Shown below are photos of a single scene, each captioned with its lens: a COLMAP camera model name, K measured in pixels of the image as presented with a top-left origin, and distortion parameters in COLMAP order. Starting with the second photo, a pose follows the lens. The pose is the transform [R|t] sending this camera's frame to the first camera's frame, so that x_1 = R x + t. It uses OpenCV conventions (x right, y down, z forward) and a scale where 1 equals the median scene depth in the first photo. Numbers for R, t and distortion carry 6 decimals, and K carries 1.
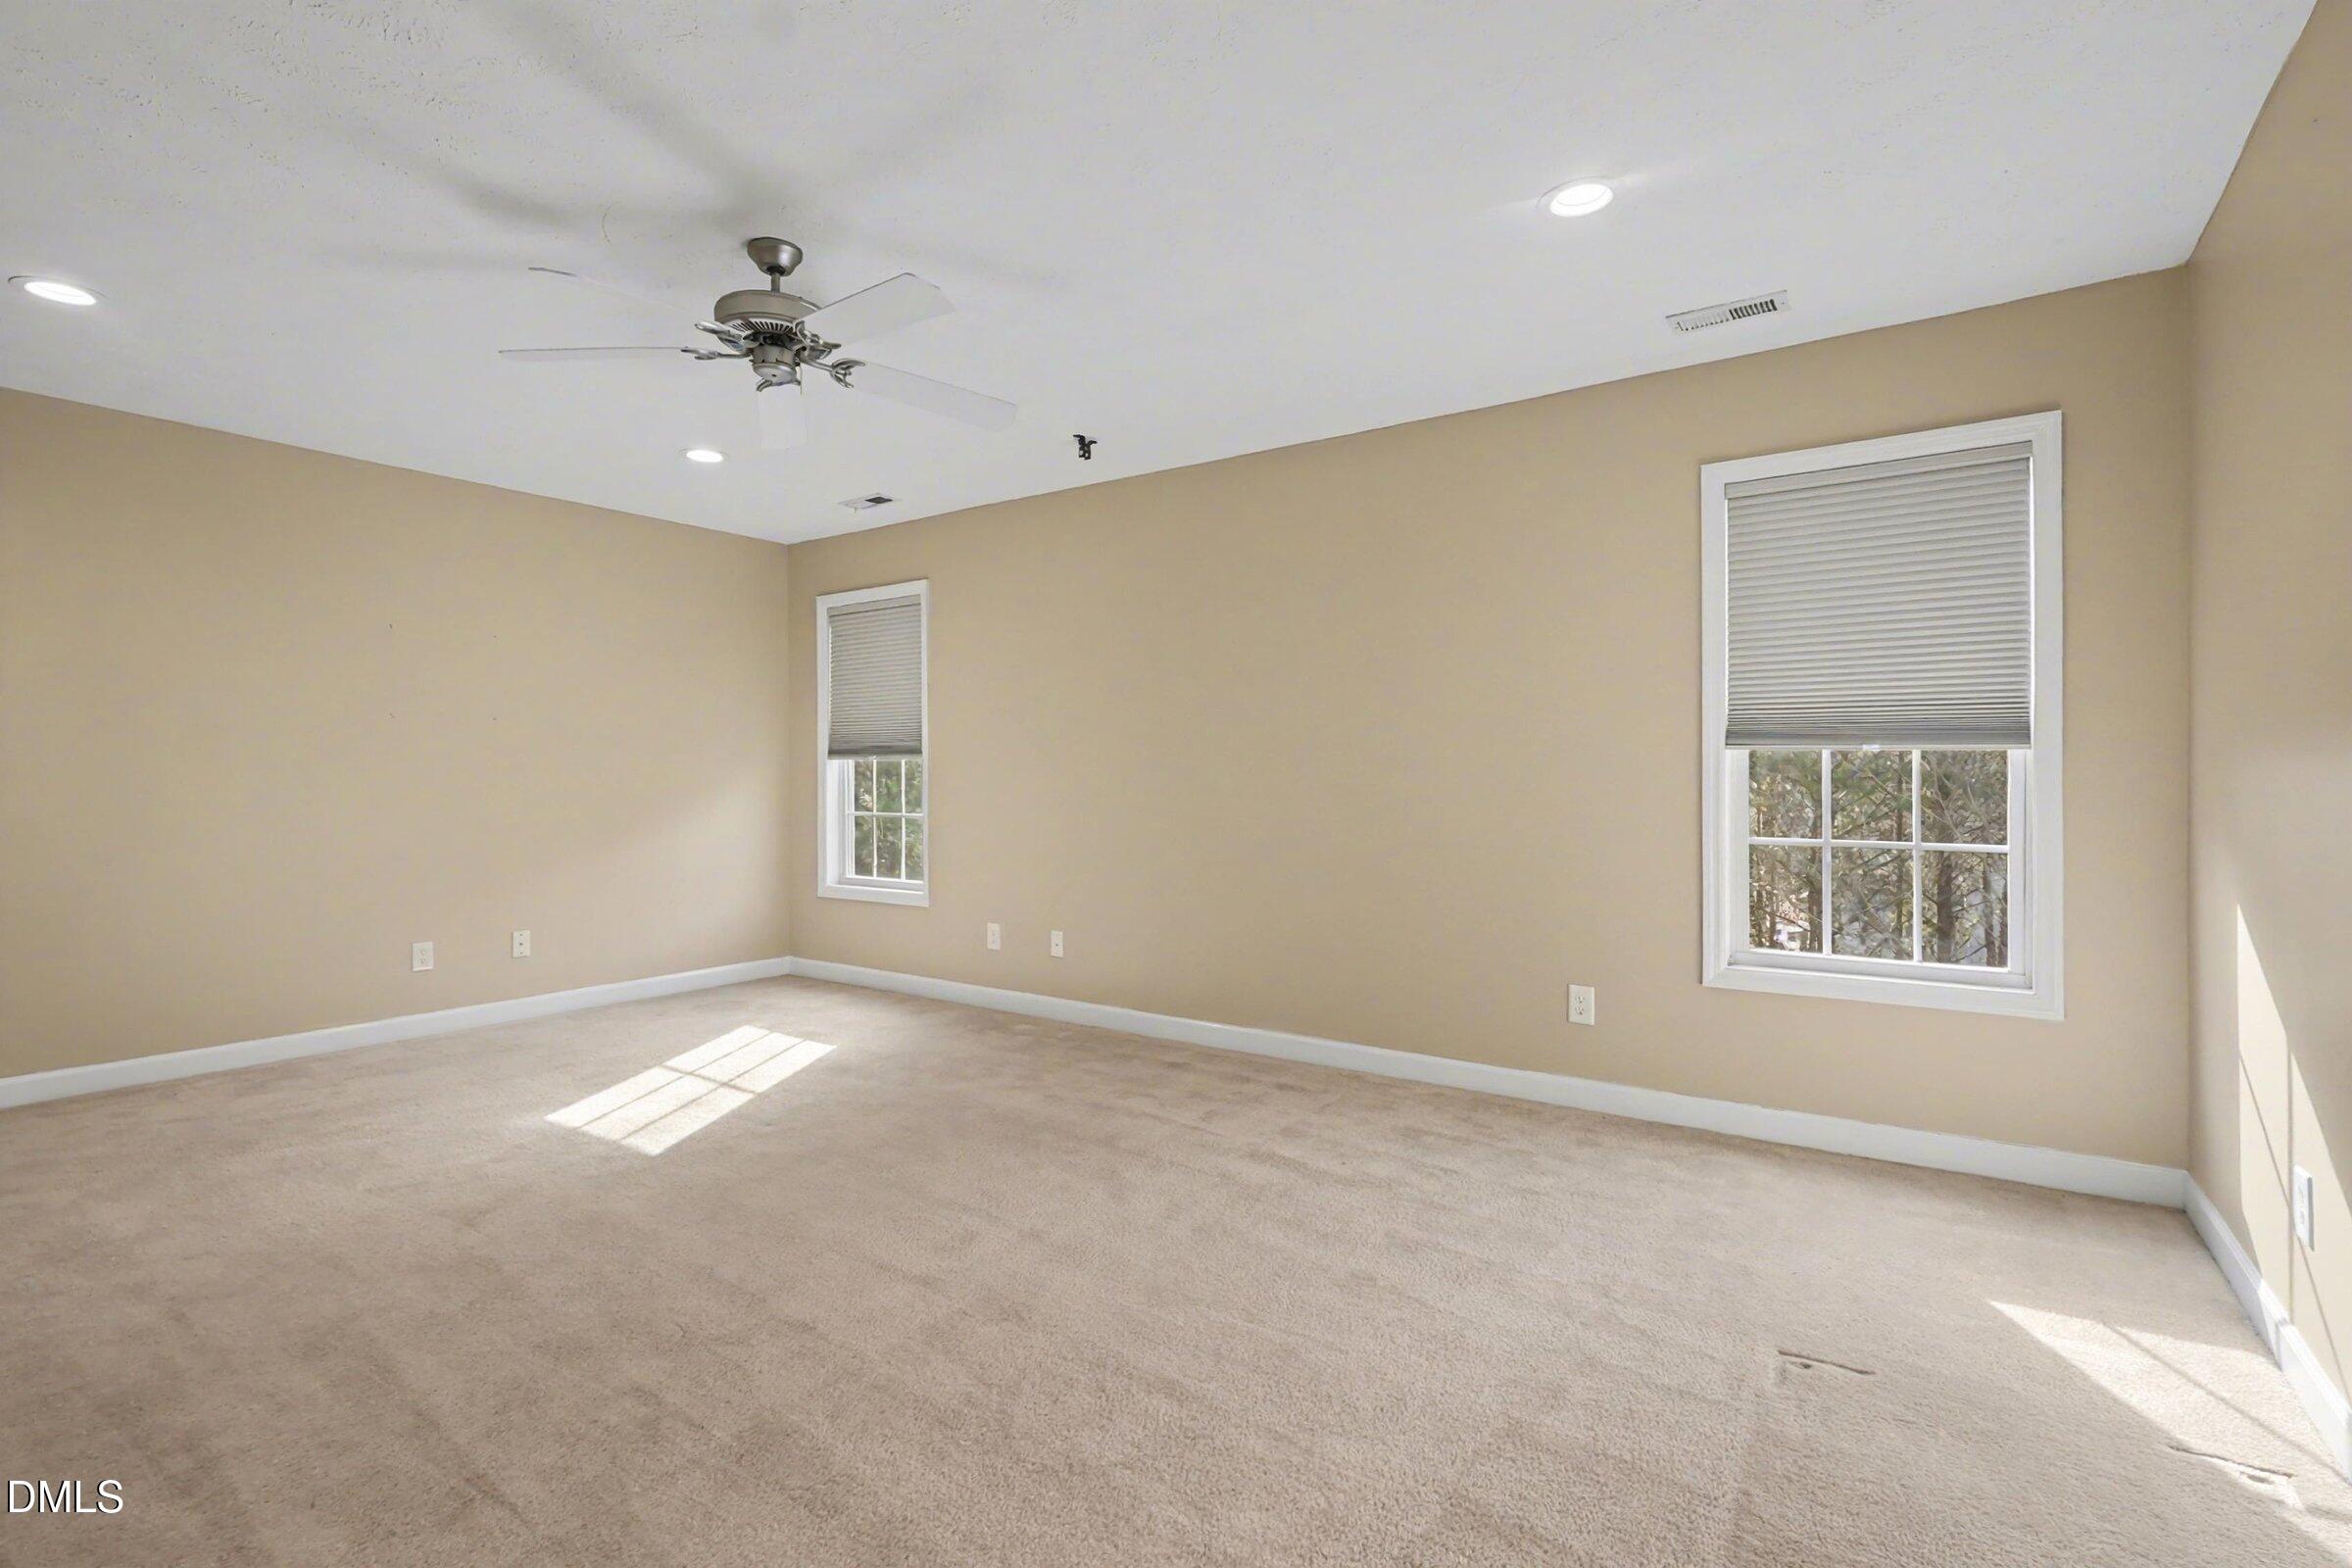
lens RADIAL K [[1107.7, 0, 1159.1], [0, 1107.7, 780.7], [0, 0, 1]] dist [-0.000682, -0.000626]
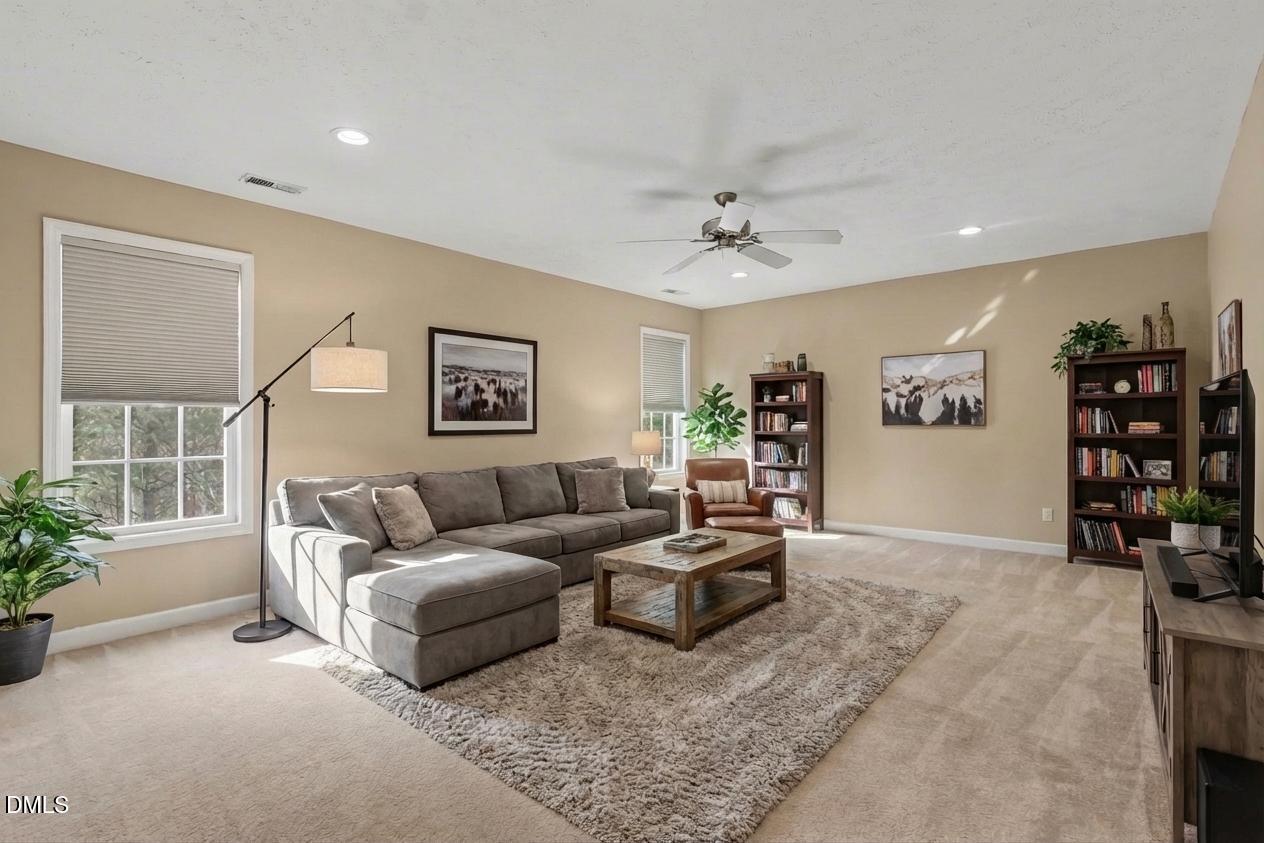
lens RADIAL K [[593.5, 0, 634.7], [0, 593.5, 420.5], [0, 0, 1]] dist [-0.000252, -0.000298]
pose [[0.088652, -0.002992, 0.996058, -0.238426], [0.008263, 0.999963, 0.002268, -0.001197], [-0.996028, 0.008030, 0.088673, 0.159405]]
